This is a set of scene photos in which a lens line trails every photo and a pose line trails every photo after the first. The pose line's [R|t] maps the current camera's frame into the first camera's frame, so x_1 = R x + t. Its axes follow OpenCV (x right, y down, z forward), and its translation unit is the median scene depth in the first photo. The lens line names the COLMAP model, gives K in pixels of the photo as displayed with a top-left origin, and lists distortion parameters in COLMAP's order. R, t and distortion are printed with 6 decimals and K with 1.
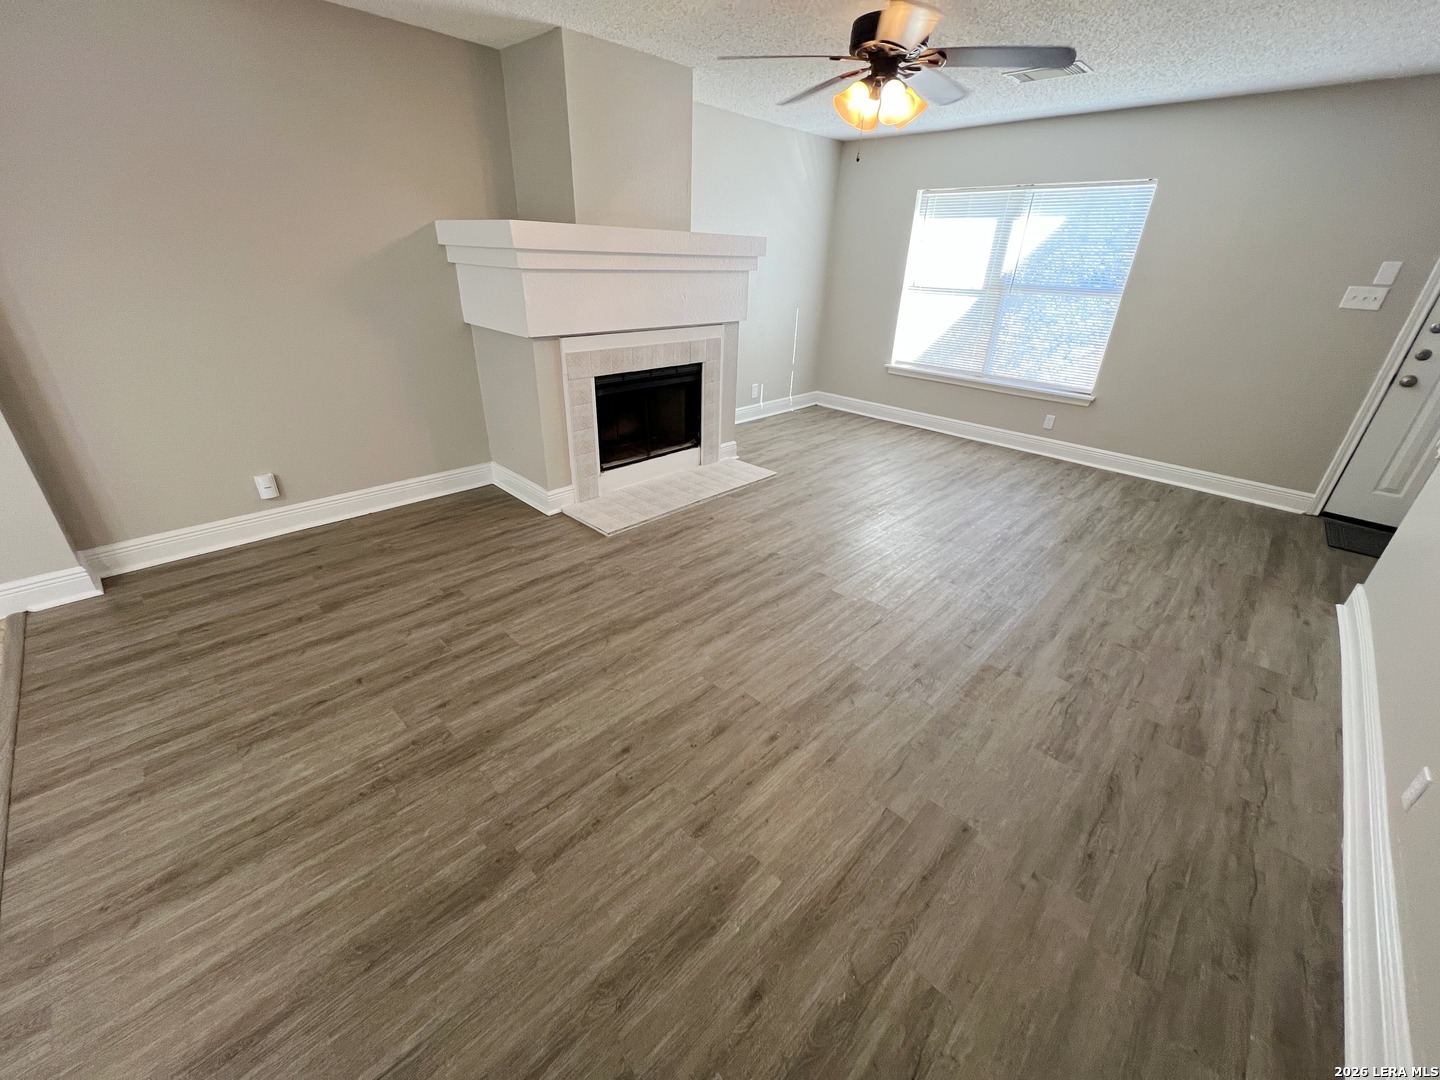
lens RADIAL K [[574.7, 0, 721.7], [0, 574.7, 541.1], [0, 0, 1]] dist [-0.001423, 0.000239]
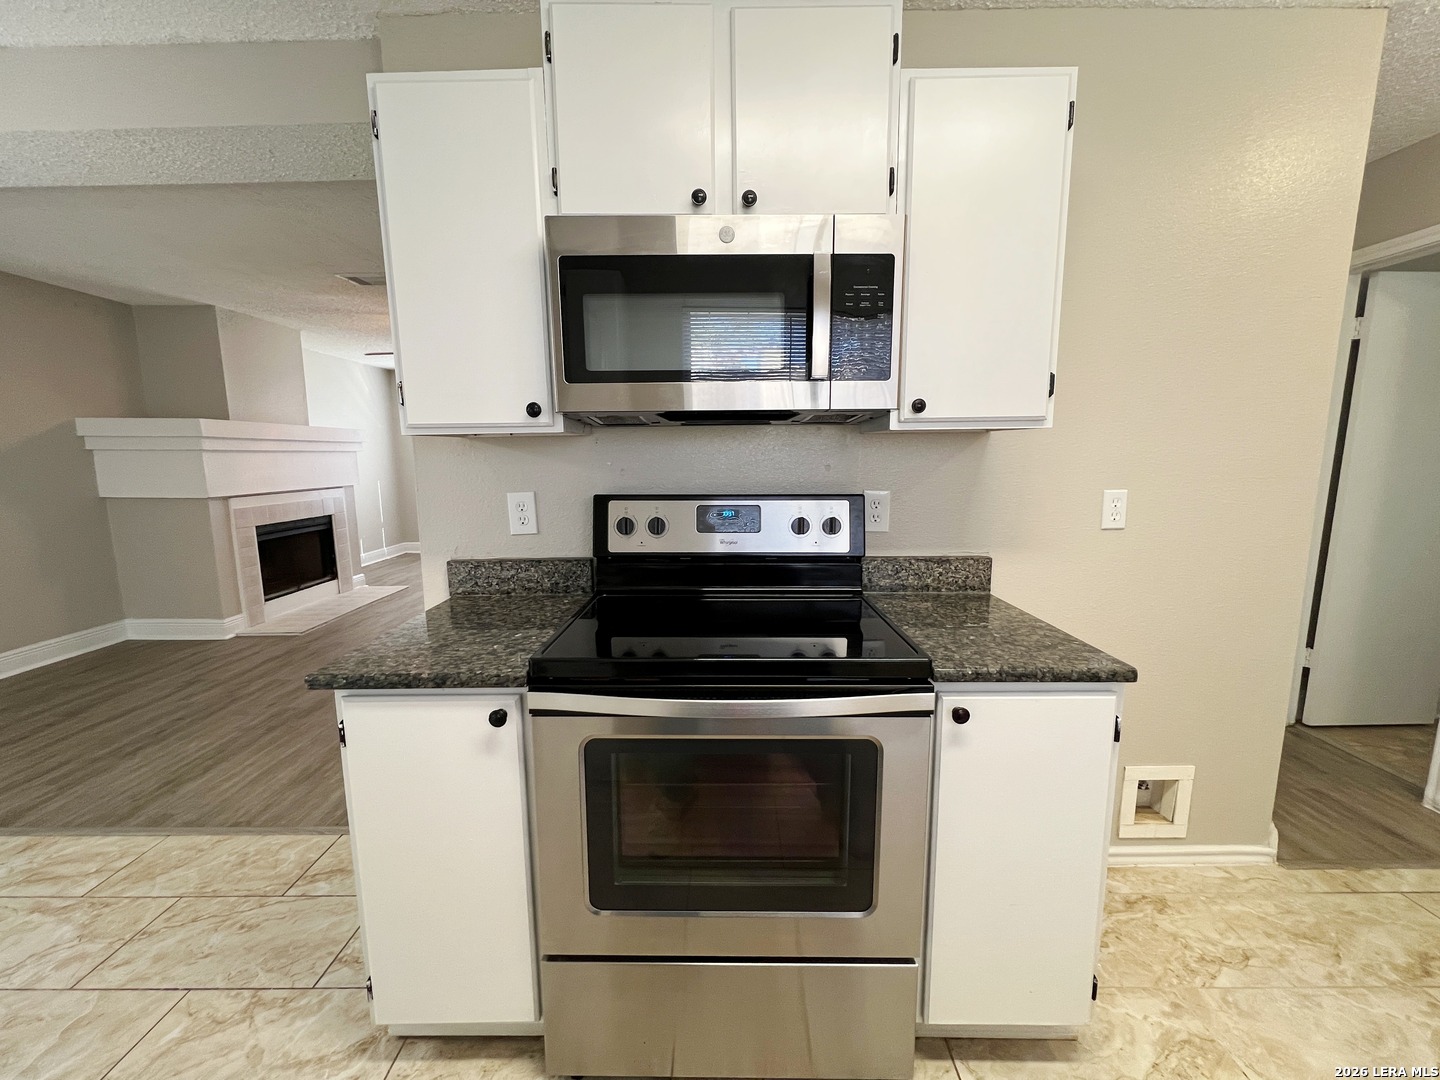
lens RADIAL K [[578.8, 0, 717.8], [0, 578.8, 541.6], [0, 0, 1]] dist [0.000622, 0.000167]
pose [[0.719911, -0.136596, 0.680492, -0.388706], [0.333033, 0.928187, -0.166009, 0.333130], [-0.608947, 0.346138, 0.713703, -0.598164]]
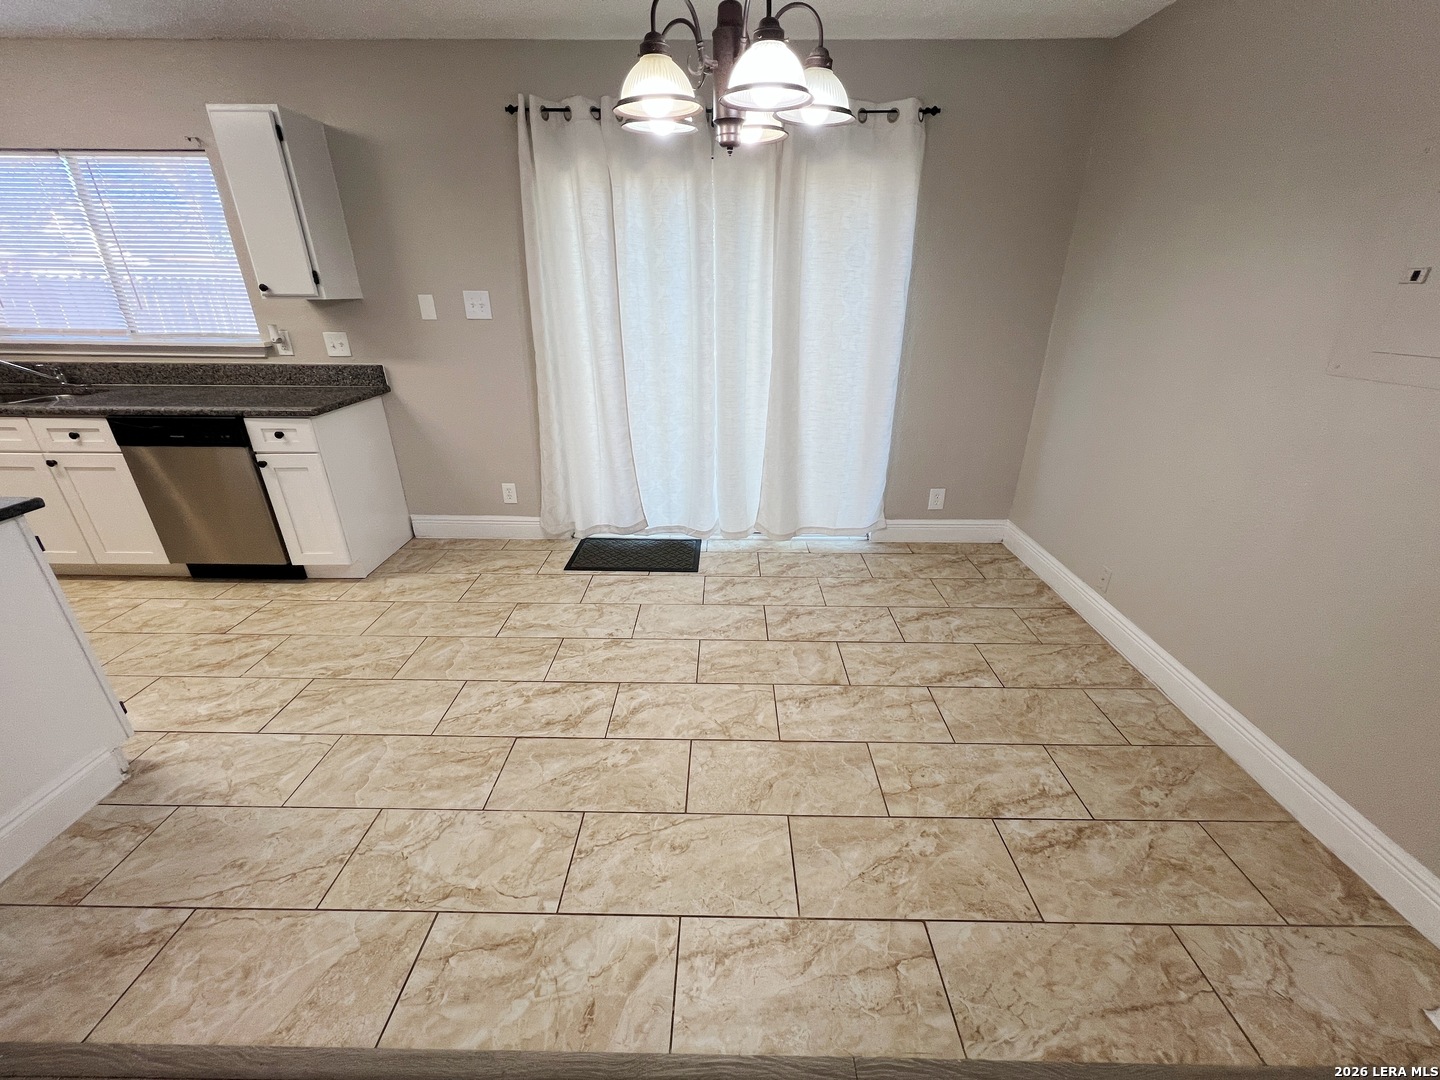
lens RADIAL K [[574.7, 0, 721.5], [0, 574.7, 538.7], [0, 0, 1]] dist [-0.001423, 0.000239]
pose [[-0.720097, 0.243937, -0.649581, -0.432938], [-0.335060, 0.697542, 0.633380, -0.201553], [0.607614, 0.673744, -0.420564, 0.384566]]
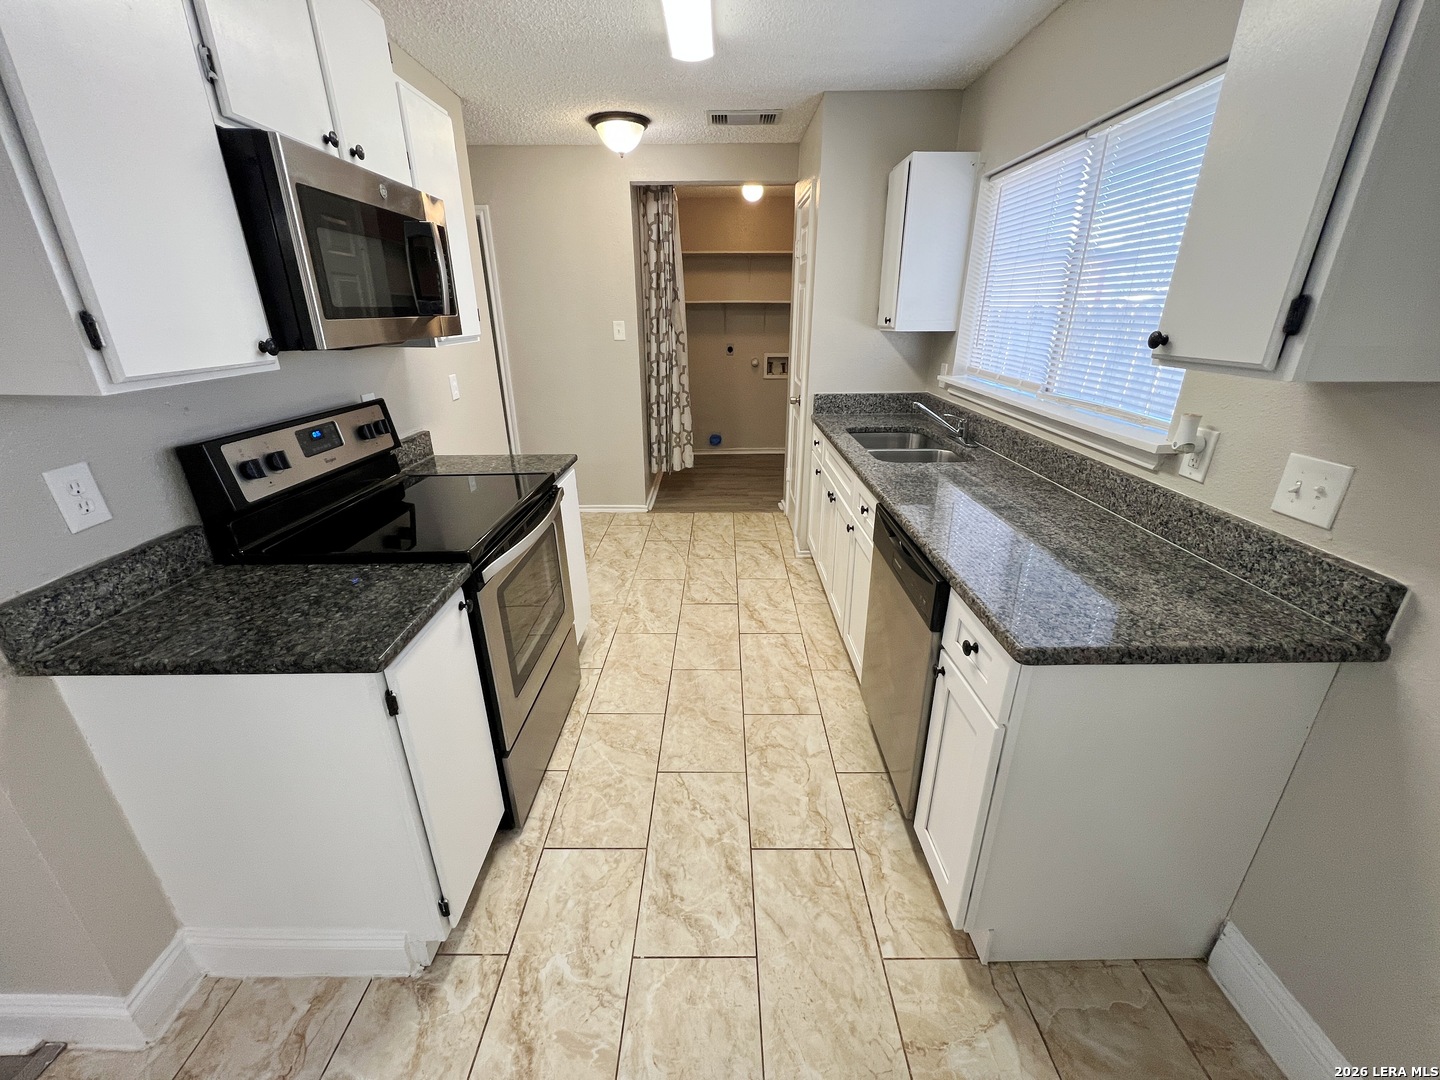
lens RADIAL K [[574.7, 0, 717.6], [0, 574.7, 536.7], [0, 0, 1]] dist [-0.001423, 0.000239]
pose [[-0.697336, -0.292742, 0.654235, -0.629758], [0.298741, 0.711009, 0.636569, 0.045447], [-0.651518, 0.639349, -0.408358, -0.149288]]
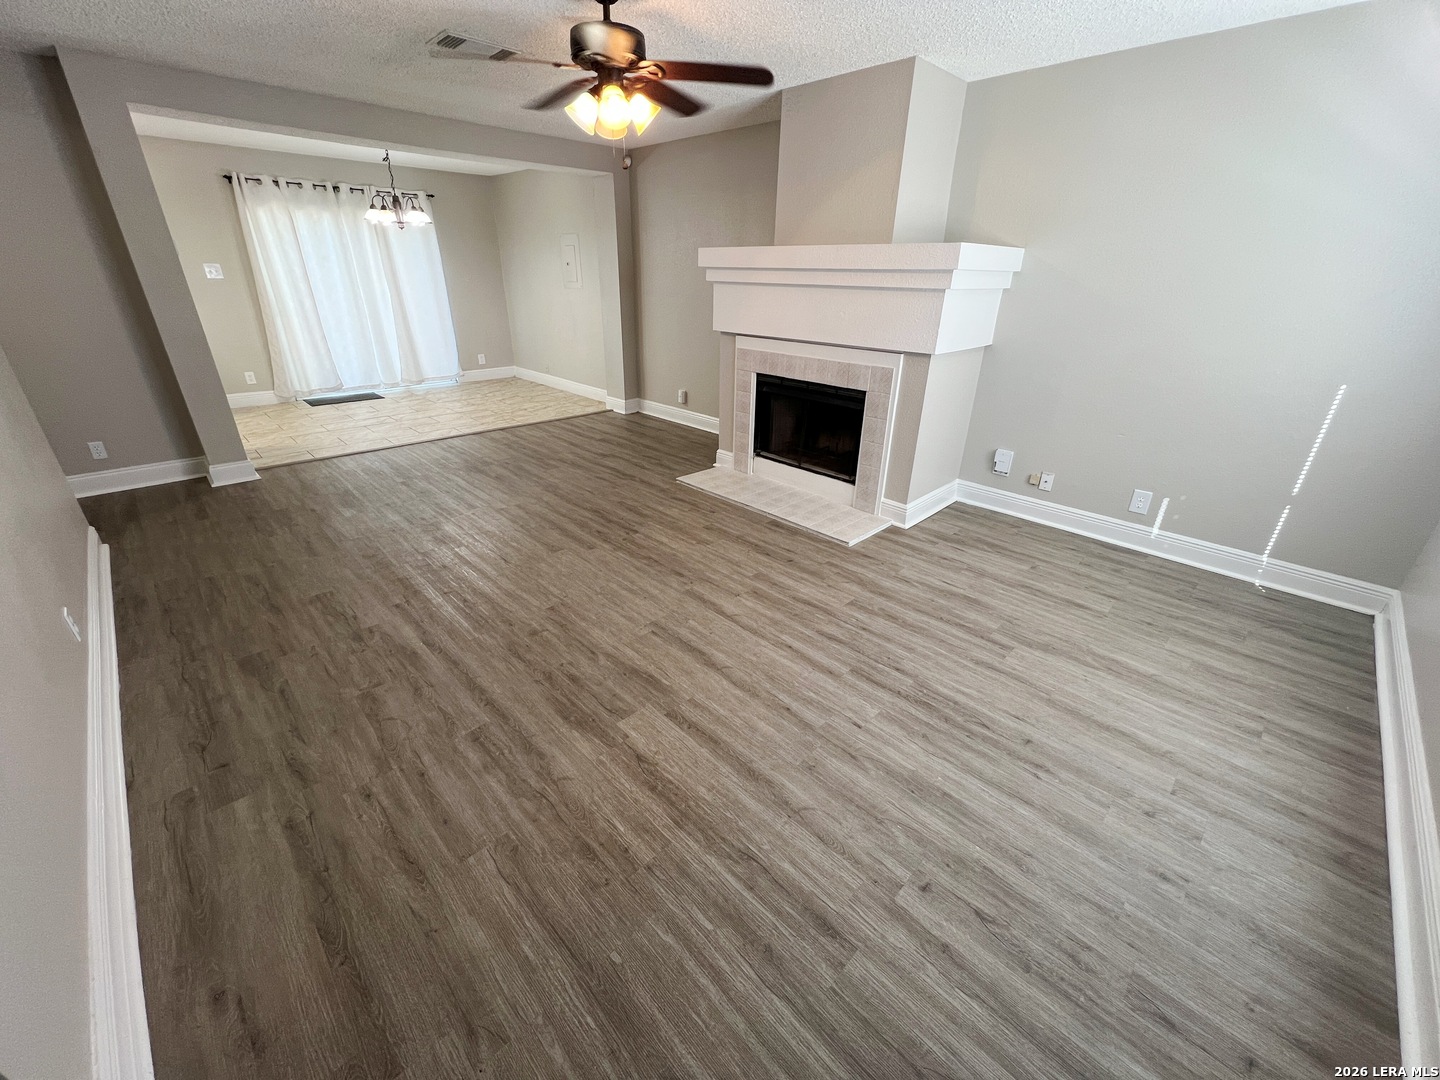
lens RADIAL K [[574.7, 0, 718.7], [0, 574.7, 544.3], [0, 0, 1]] dist [-0.001423, 0.000239]
pose [[-0.019990, 0.401325, -0.915718, 1.079173], [-0.459829, 0.809592, 0.364852, -0.423208], [0.887782, 0.428367, 0.168357, 0.942031]]
